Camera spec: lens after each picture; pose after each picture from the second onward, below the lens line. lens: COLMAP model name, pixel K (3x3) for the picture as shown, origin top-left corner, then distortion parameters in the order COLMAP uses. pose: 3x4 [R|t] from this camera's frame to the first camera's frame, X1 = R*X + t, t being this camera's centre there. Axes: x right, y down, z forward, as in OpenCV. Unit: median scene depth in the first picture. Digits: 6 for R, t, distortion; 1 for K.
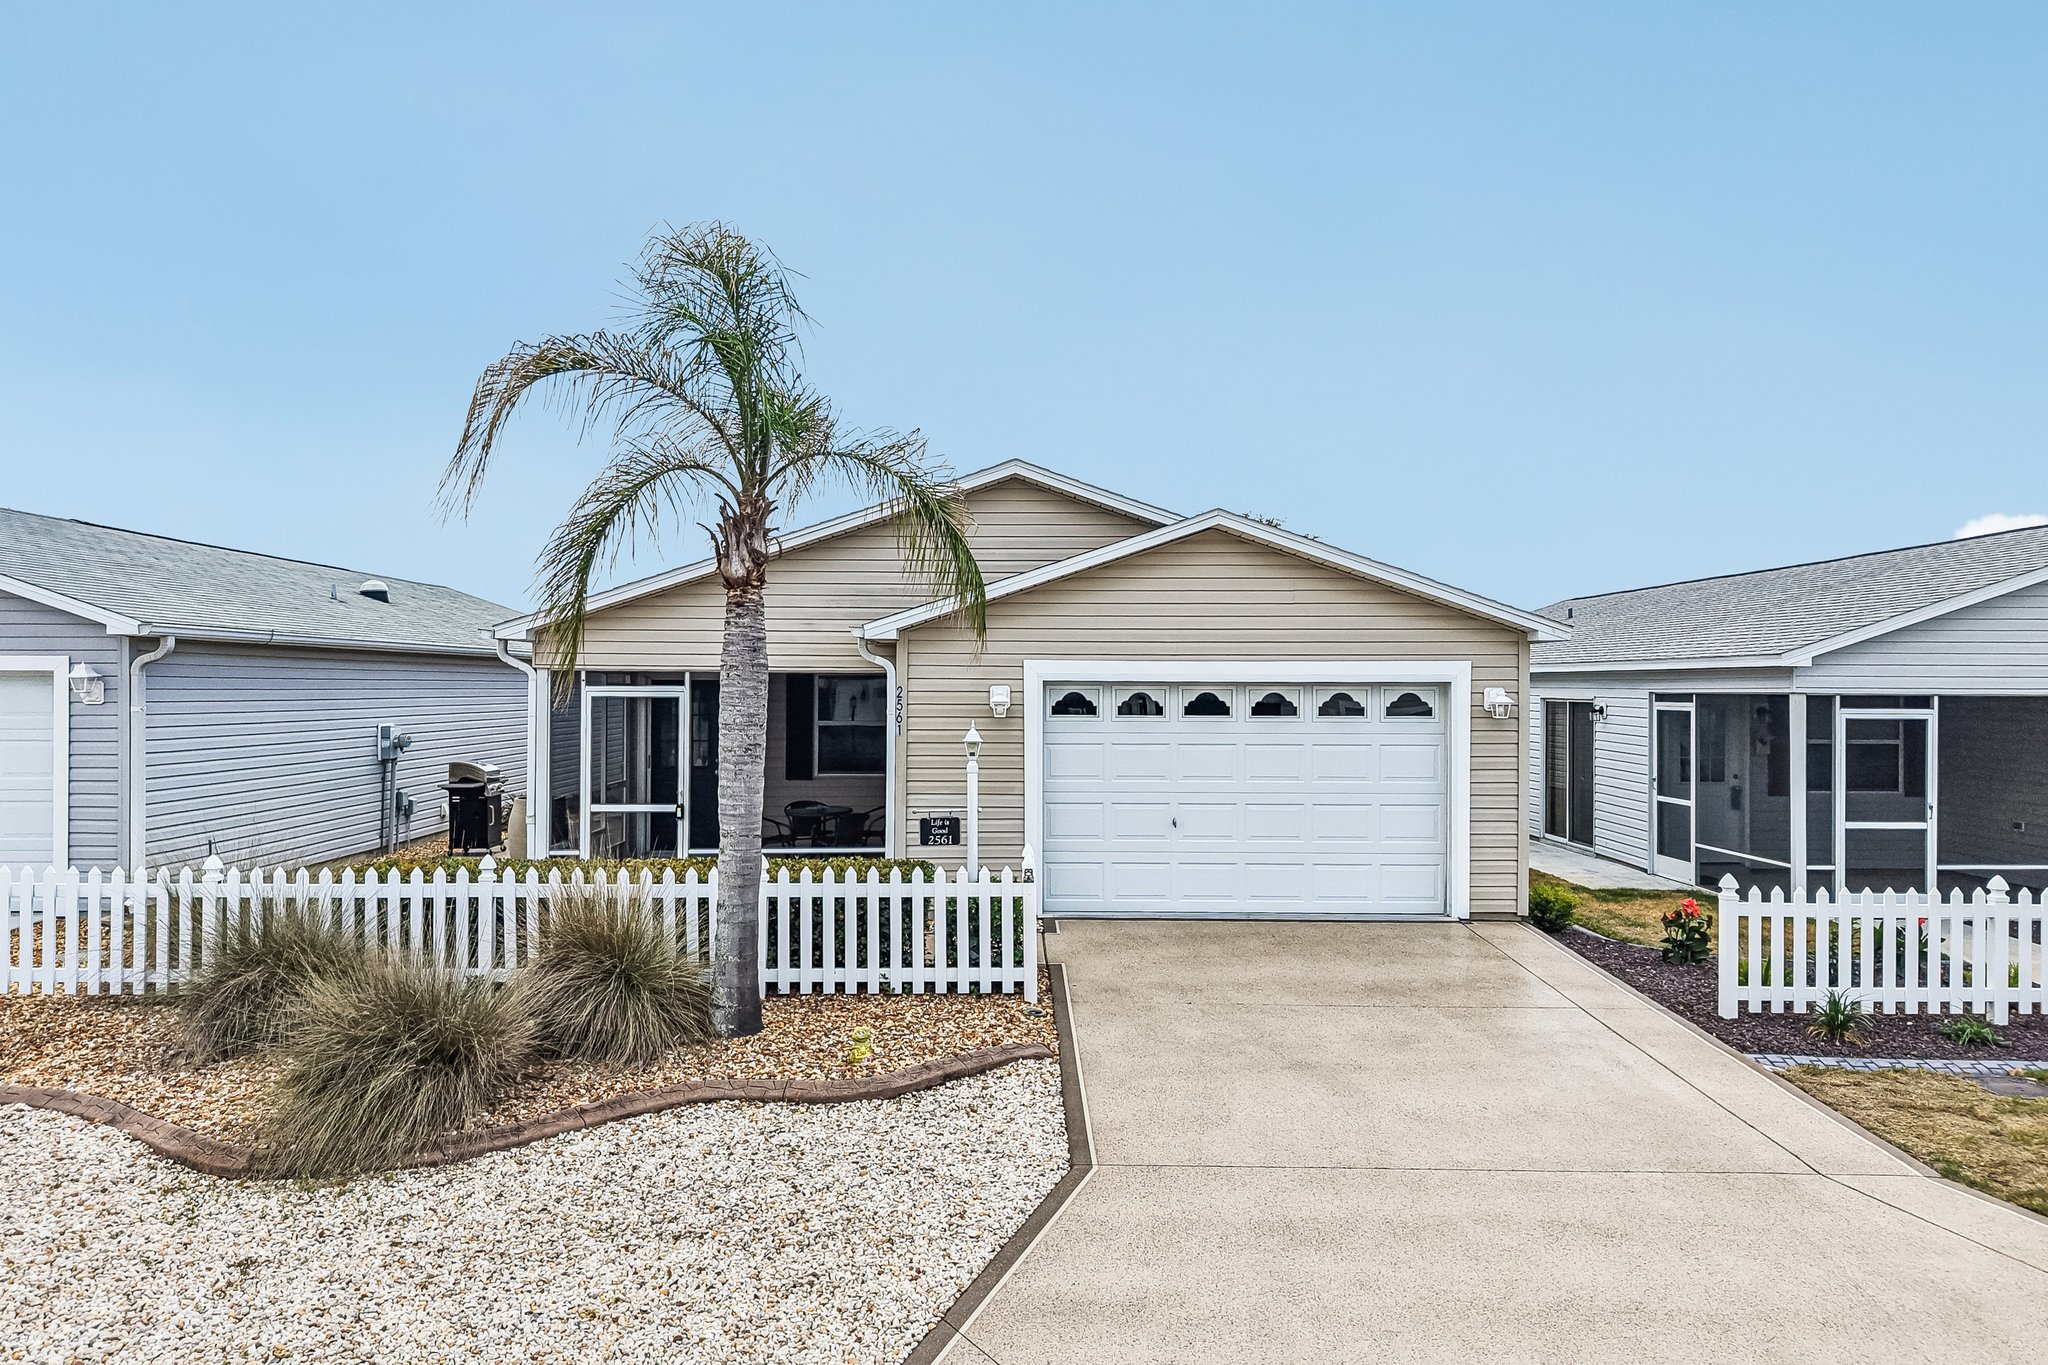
lens RADIAL K [[1394.3, 0, 1015.7], [0, 1394.3, 675.5], [0, 0, 1]] dist [0.011335, -0.002419]
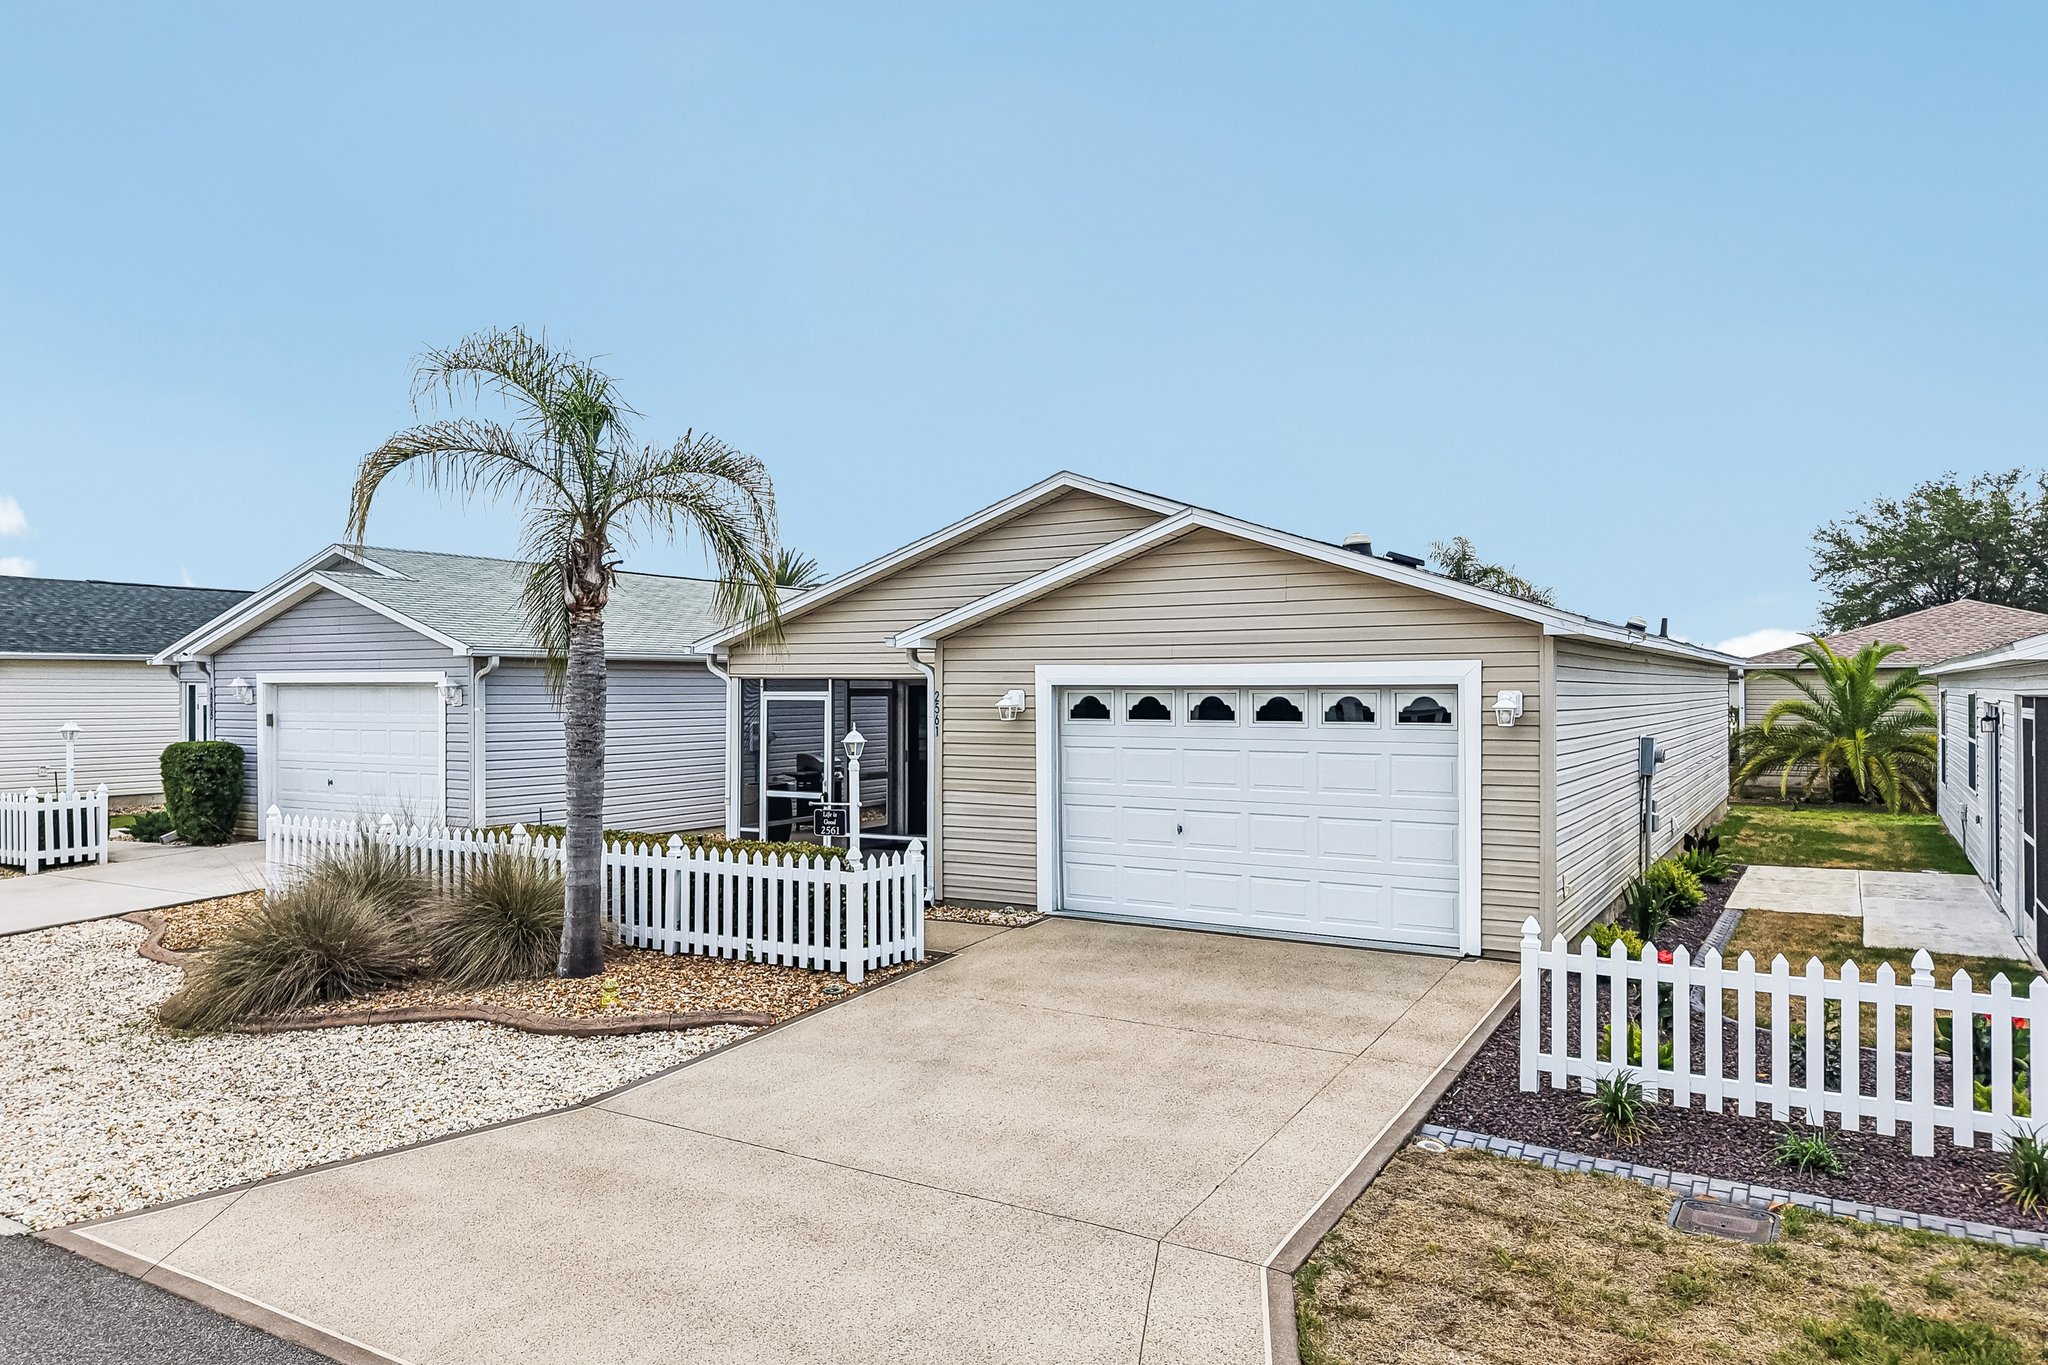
lens RADIAL K [[1386.8, 0, 1018.0], [0, 1386.8, 681.4], [0, 0, 1]] dist [0.028546, -0.024537]
pose [[0.853954, -0.006753, -0.520304, 0.687007], [0.007898, 0.999969, -0.000016, 0.001041], [0.520288, -0.004096, 0.853981, 0.143720]]
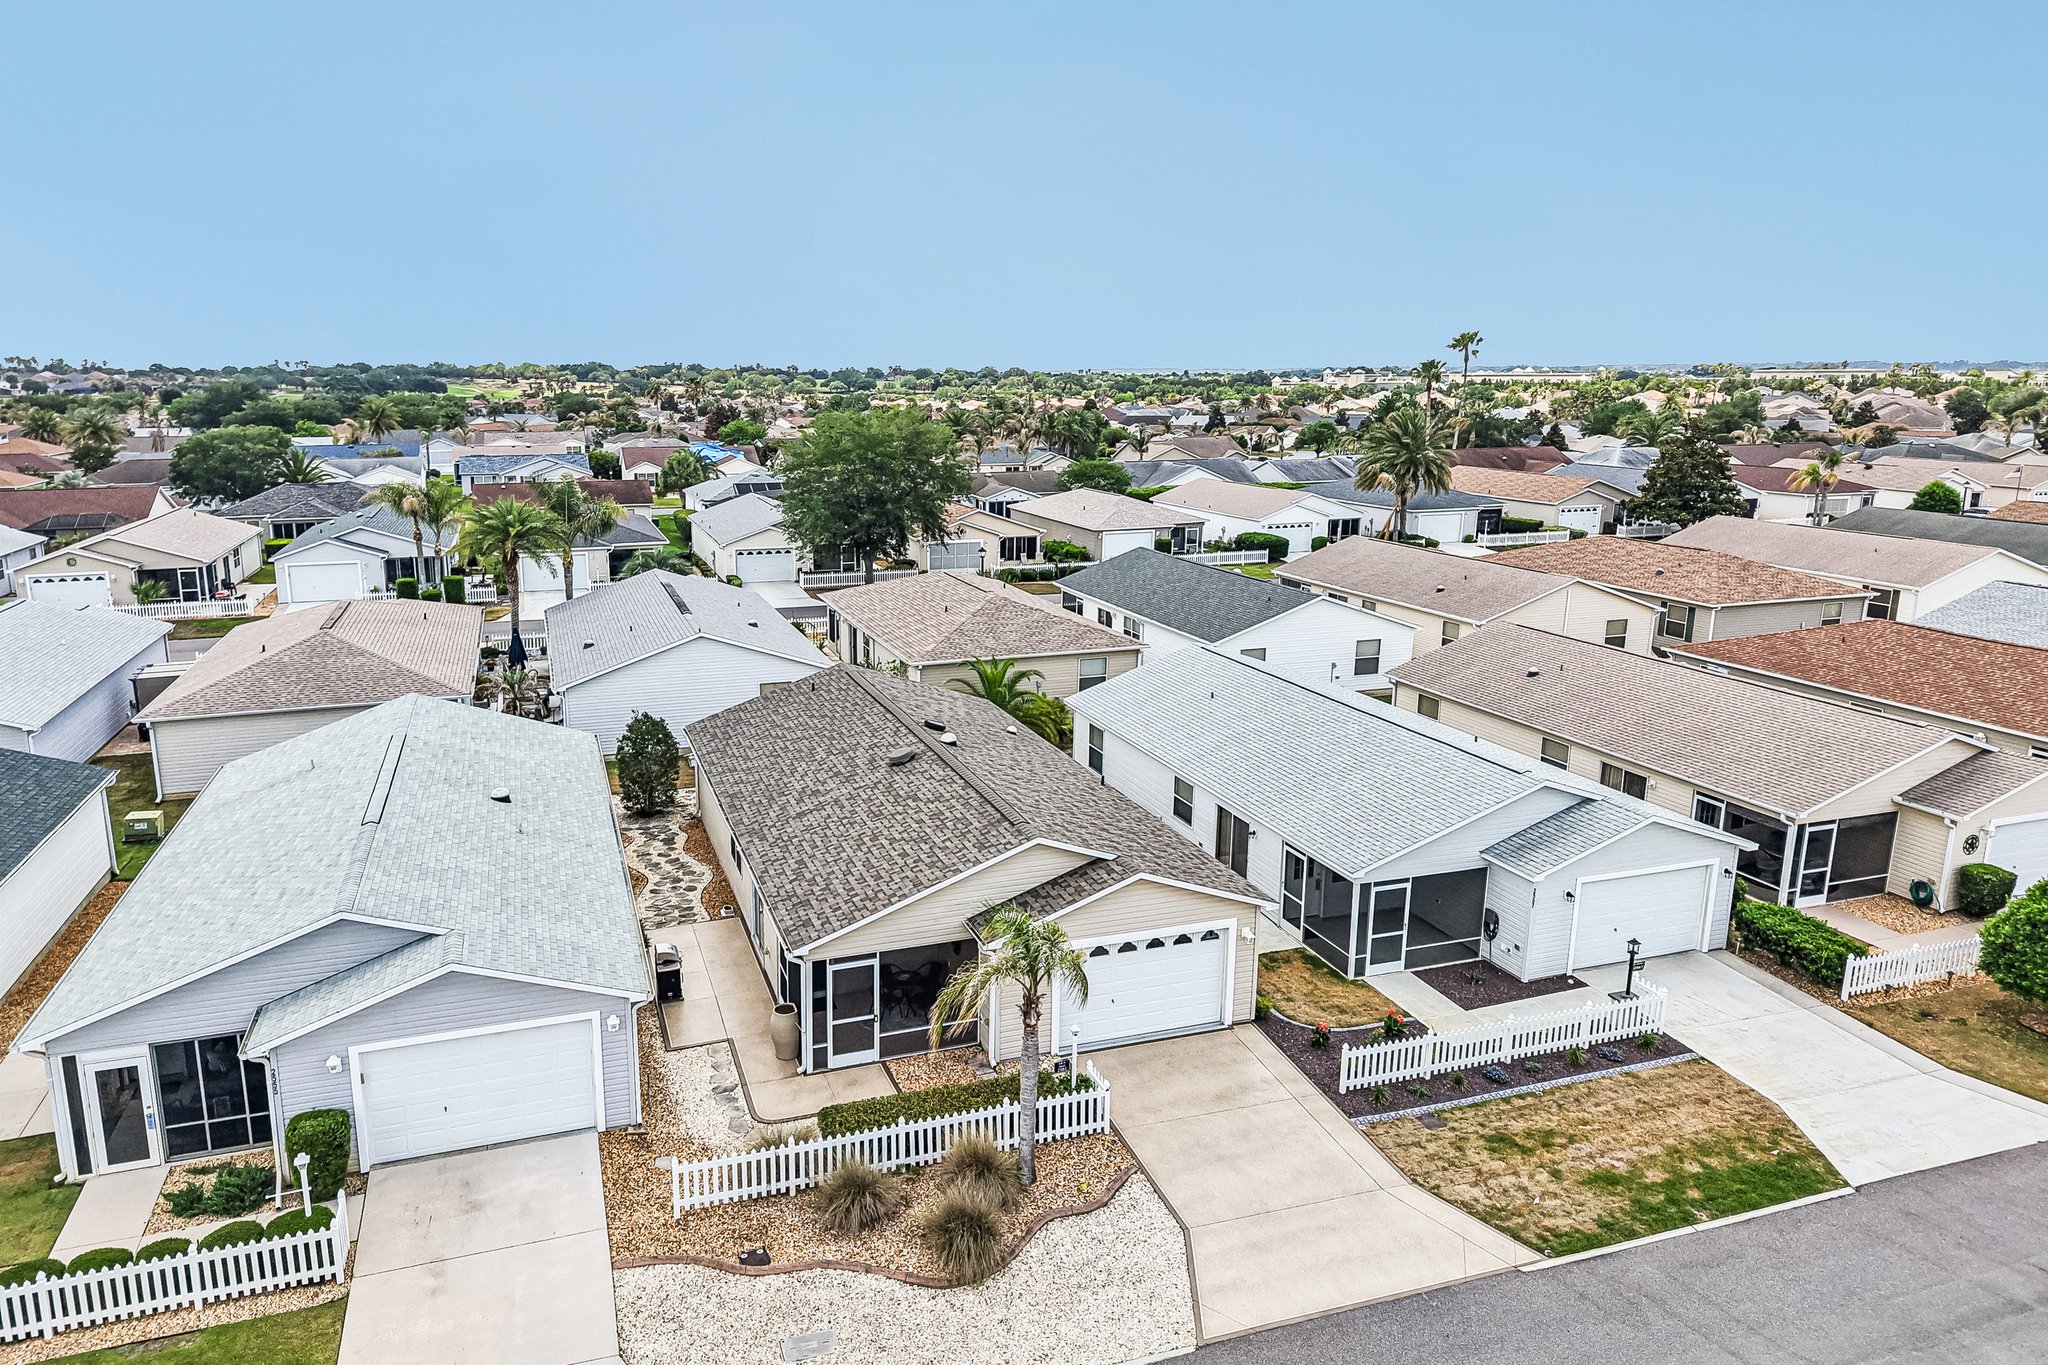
lens RADIAL K [[1374.1, 0, 994.0], [0, 1374.1, 702.8], [0, 0, 1]] dist [0.041689, -0.054360]
pose [[0.951238, -0.081604, 0.297466, -0.882577], [0.006528, 0.969481, 0.245080, -1.164459], [-0.308387, -0.231188, 0.922740, -1.107427]]
